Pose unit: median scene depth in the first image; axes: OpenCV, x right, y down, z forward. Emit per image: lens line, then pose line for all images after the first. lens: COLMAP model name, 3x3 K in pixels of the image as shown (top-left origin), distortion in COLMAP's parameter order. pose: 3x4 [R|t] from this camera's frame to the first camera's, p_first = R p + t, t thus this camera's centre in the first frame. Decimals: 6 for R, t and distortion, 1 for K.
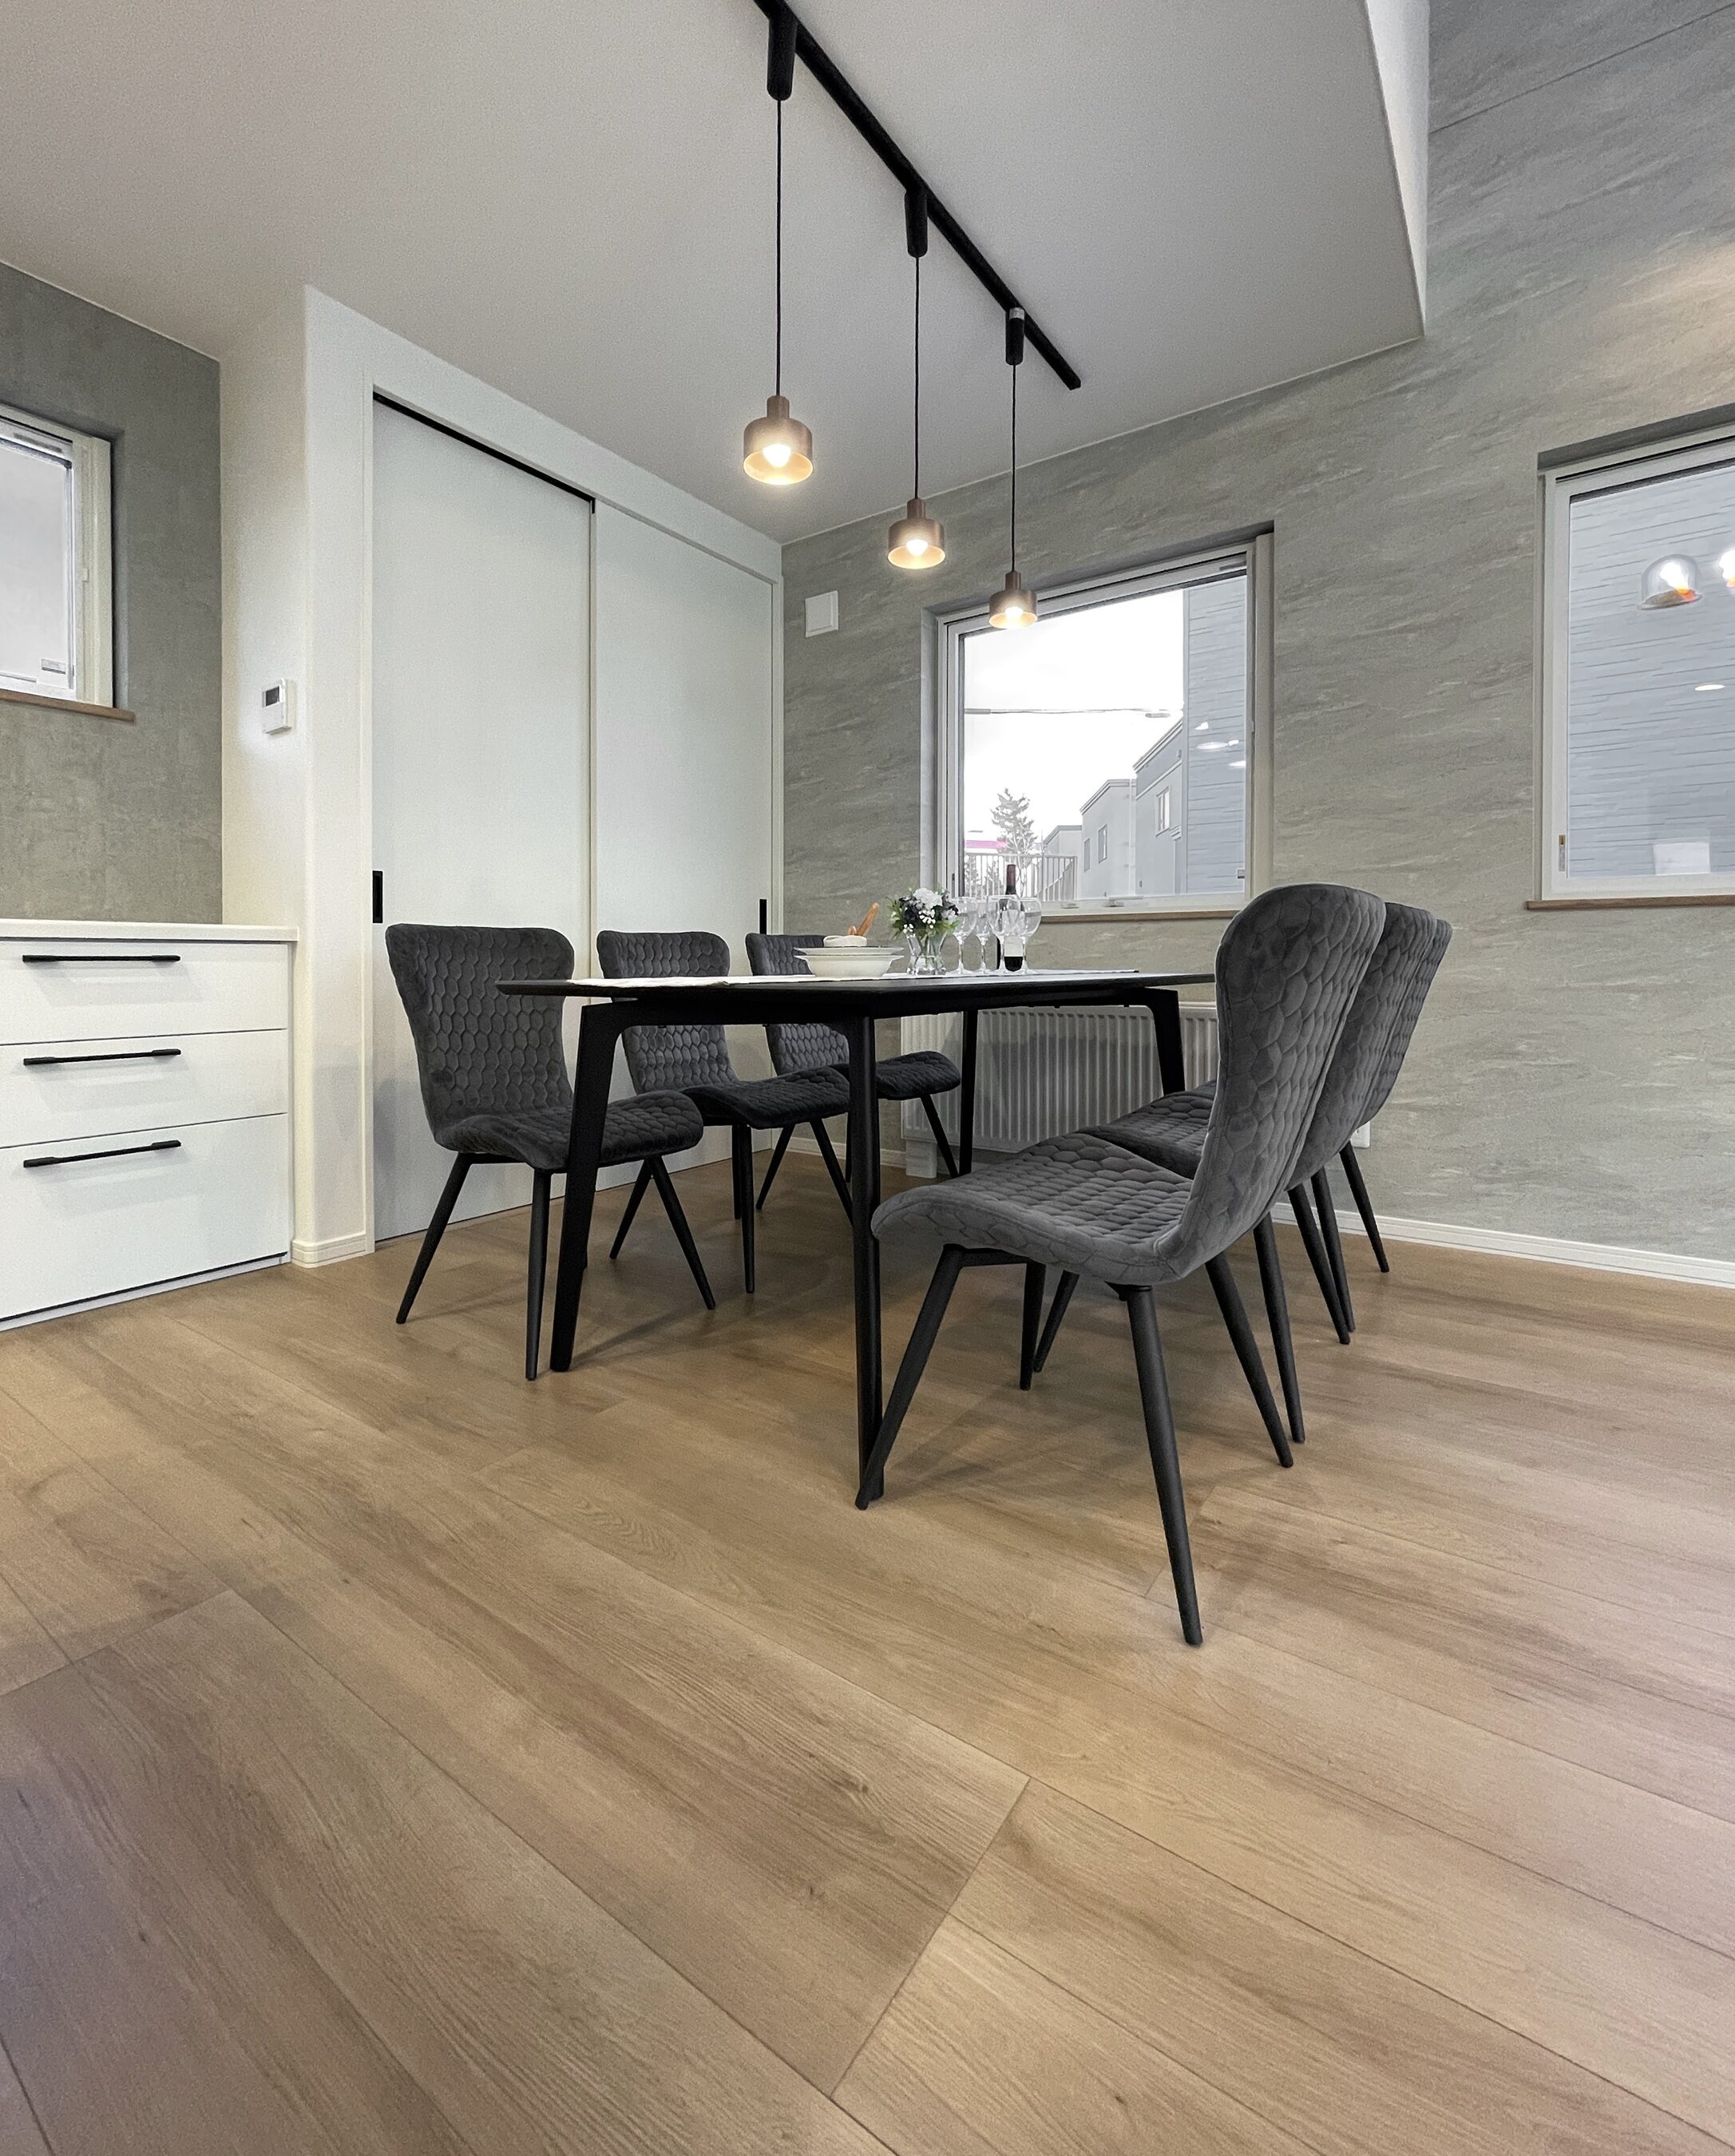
lens RADIAL K [[956.6, 0, 869.0], [0, 956.6, 1049.5], [0, 0, 1]] dist [-0.003622, -0.000772]
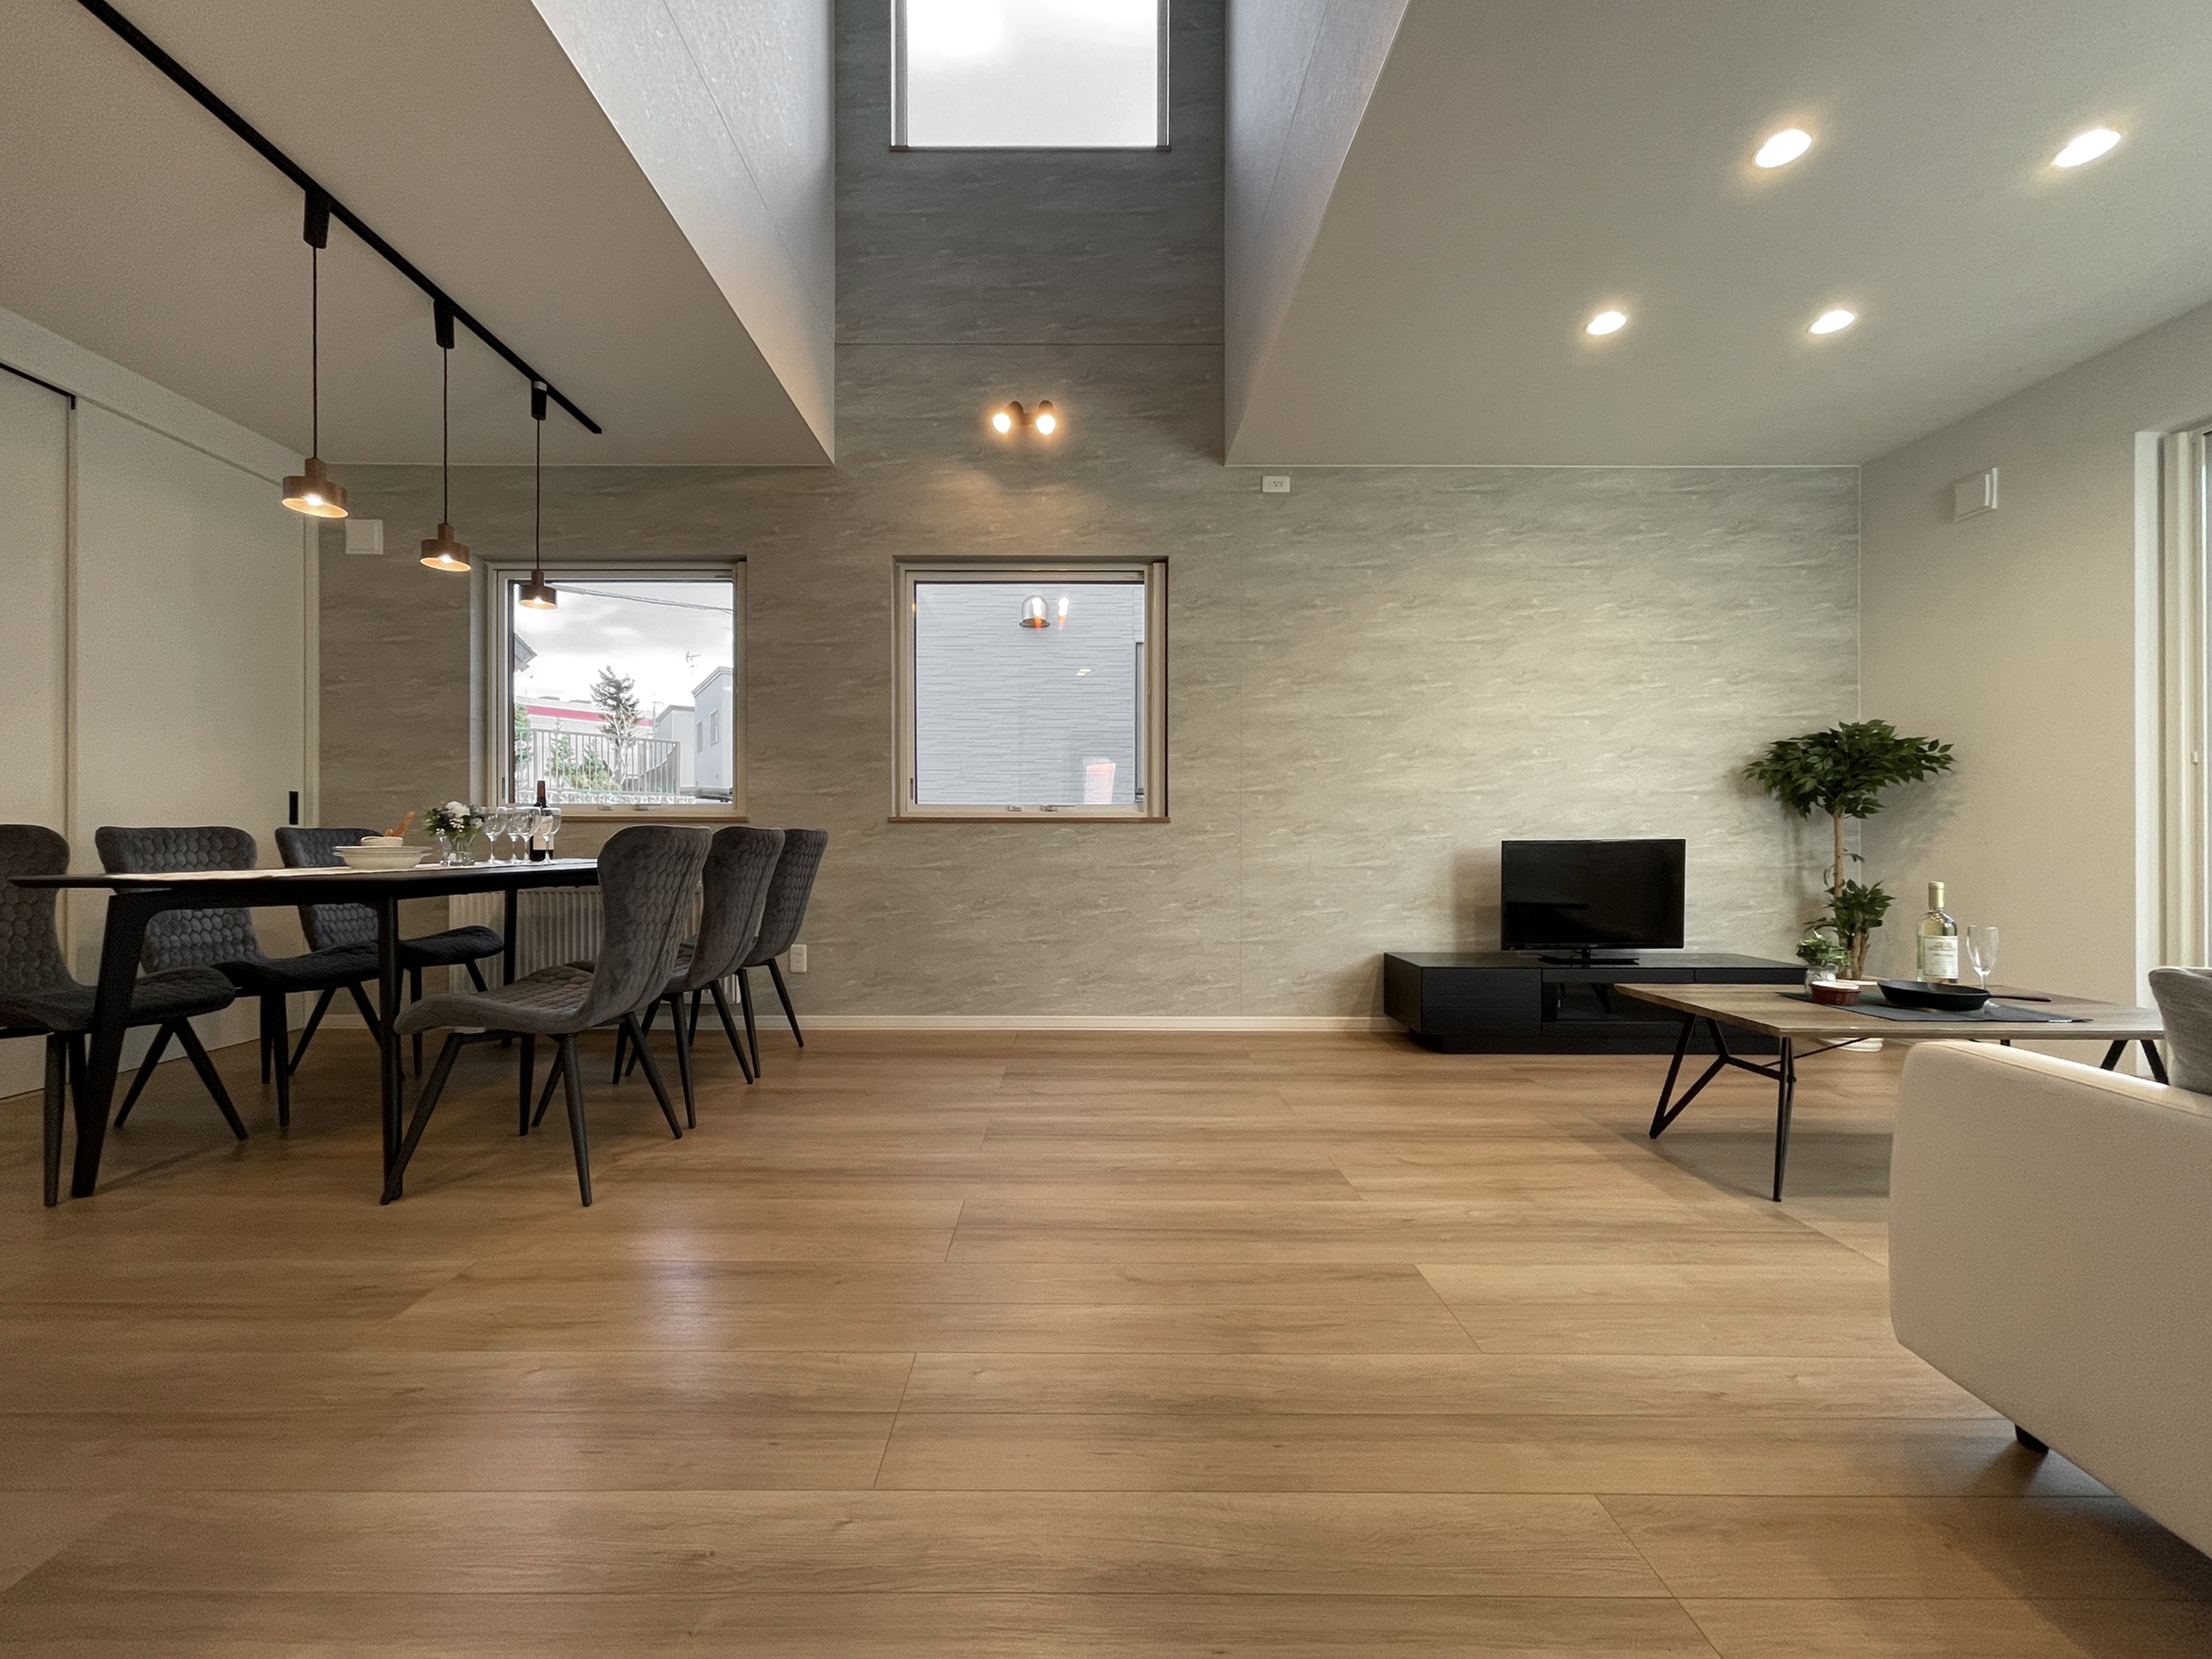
lens RADIAL K [[956.7, 0, 1103.8], [0, 956.7, 851.6], [0, 0, 1]] dist [0.003179, 0.000428]
pose [[0.825577, -0.003846, 0.564276, 0.048008], [0.046854, 0.996991, -0.061755, 0.027472], [-0.562341, 0.077422, 0.823273, -0.603408]]
